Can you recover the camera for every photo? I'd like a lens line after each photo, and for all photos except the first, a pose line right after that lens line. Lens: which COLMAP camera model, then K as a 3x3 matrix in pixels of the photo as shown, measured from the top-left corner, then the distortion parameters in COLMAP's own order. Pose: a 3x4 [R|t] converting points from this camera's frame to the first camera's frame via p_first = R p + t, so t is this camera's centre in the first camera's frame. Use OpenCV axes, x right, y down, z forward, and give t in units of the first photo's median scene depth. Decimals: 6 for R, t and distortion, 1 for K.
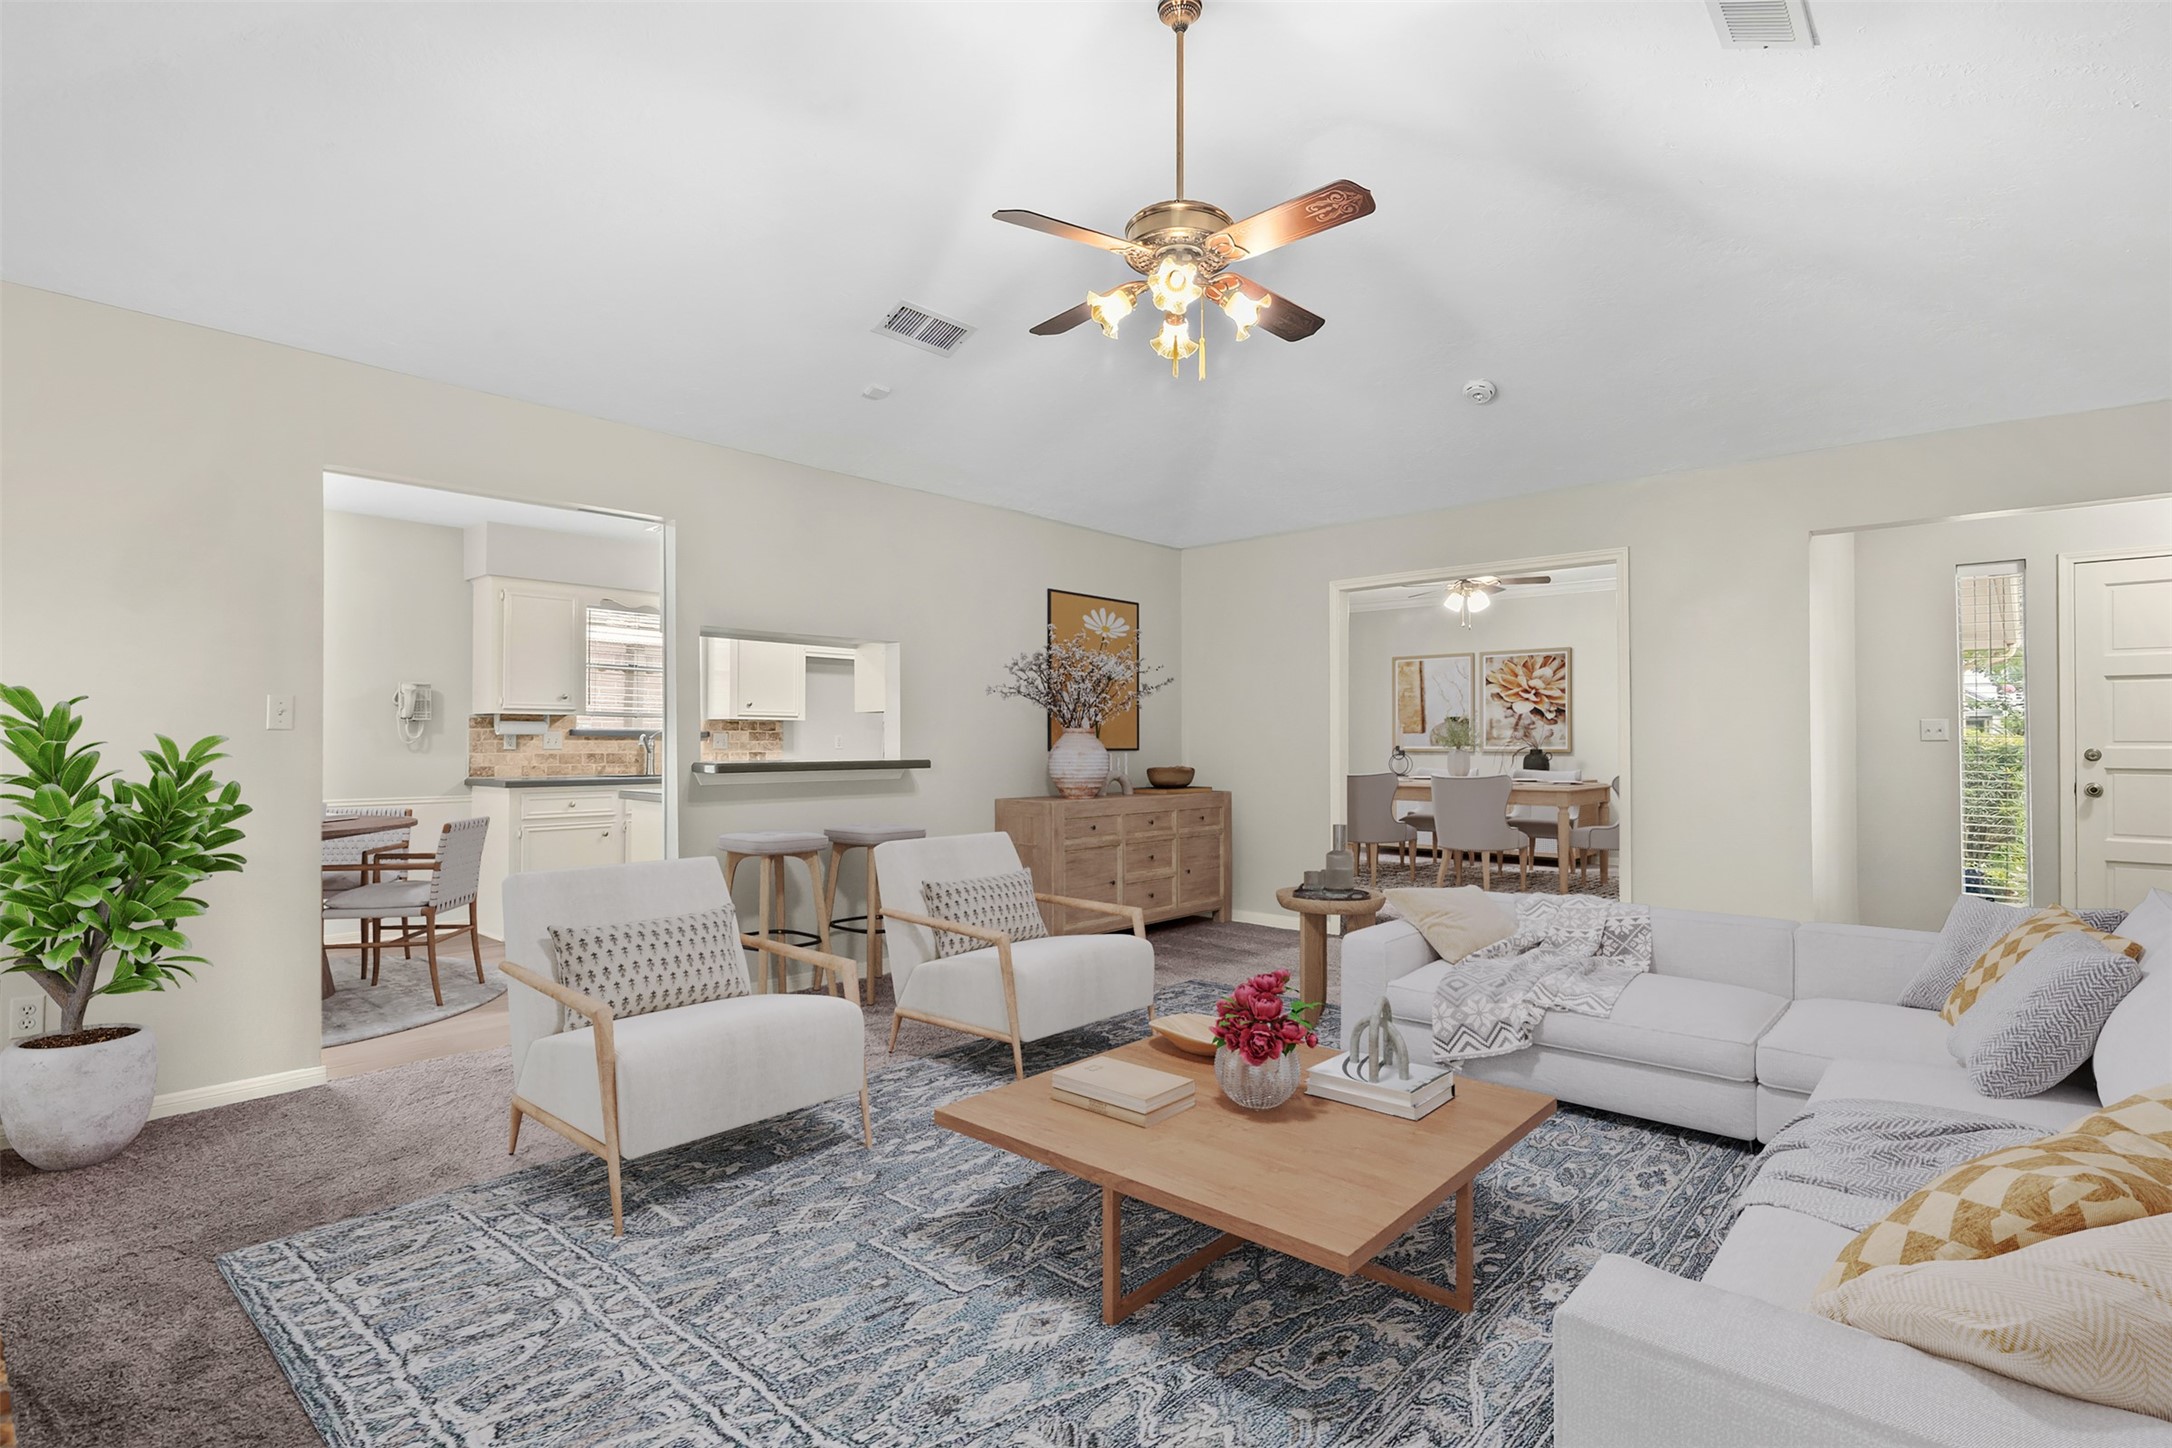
lens RADIAL K [[1057.4, 0, 1004.8], [0, 1057.4, 718.0], [0, 0, 1]] dist [-0.000831, -0.000185]
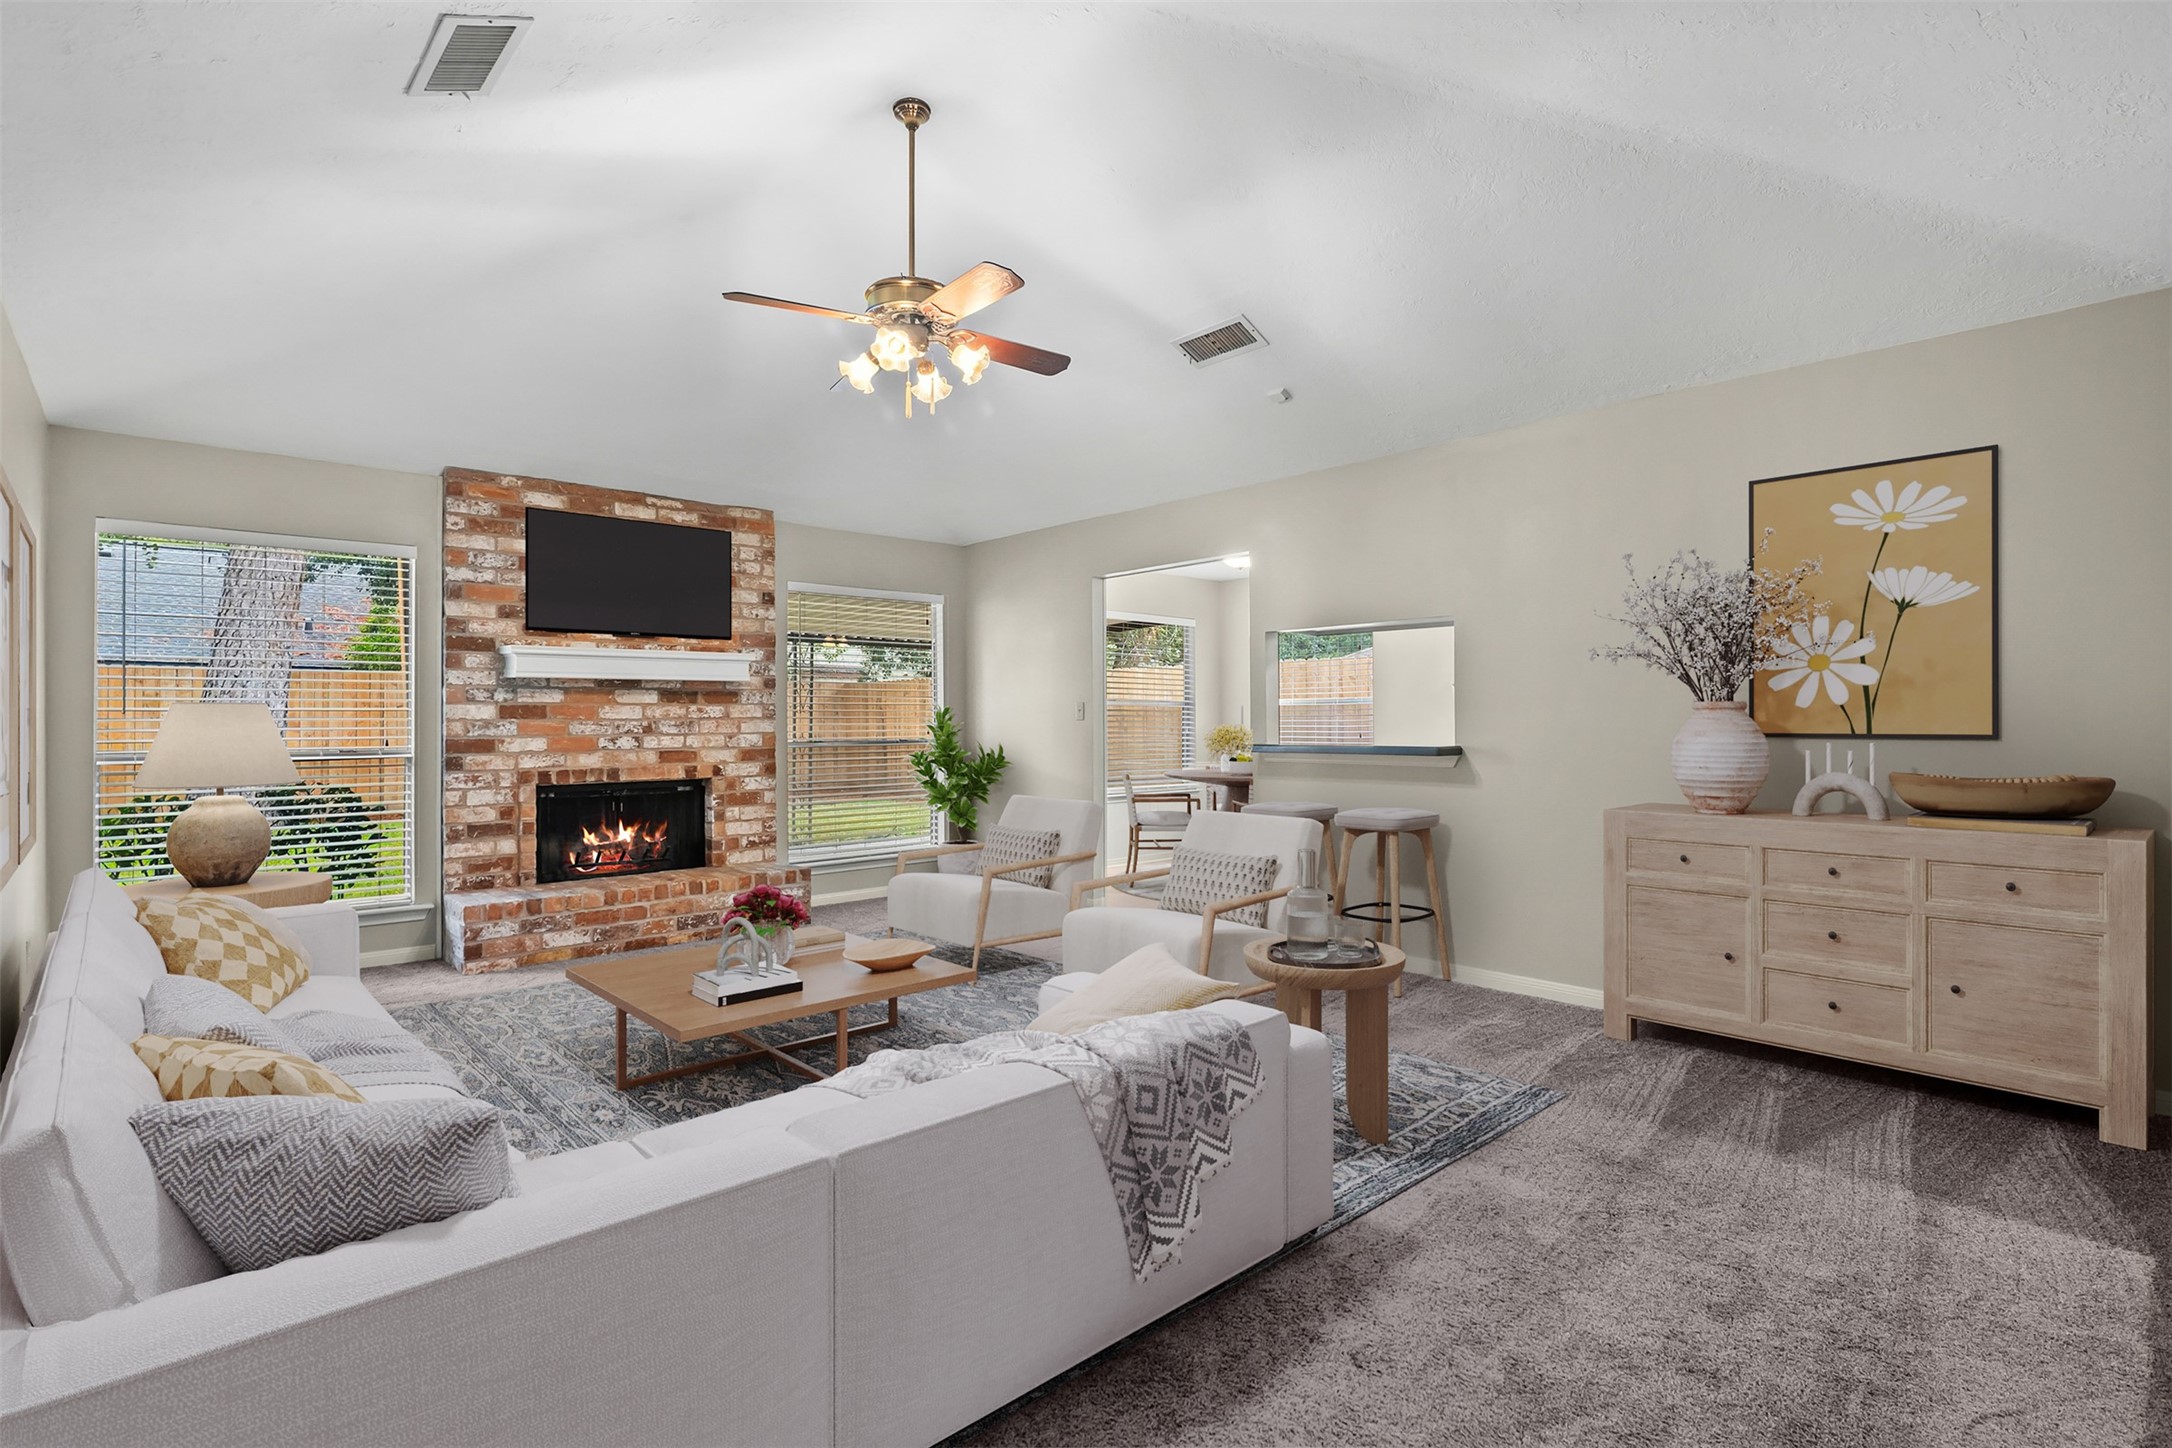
lens RADIAL K [[1019.4, 0, 1086.0], [0, 1019.4, 724.0], [0, 0, 1]] dist [-0.002877, -0.000031]
pose [[-0.064933, -0.001260, -0.997889, 0.719079], [0.017777, 0.999839, -0.002419, 0.018272], [0.997731, -0.017897, -0.064900, 0.685148]]
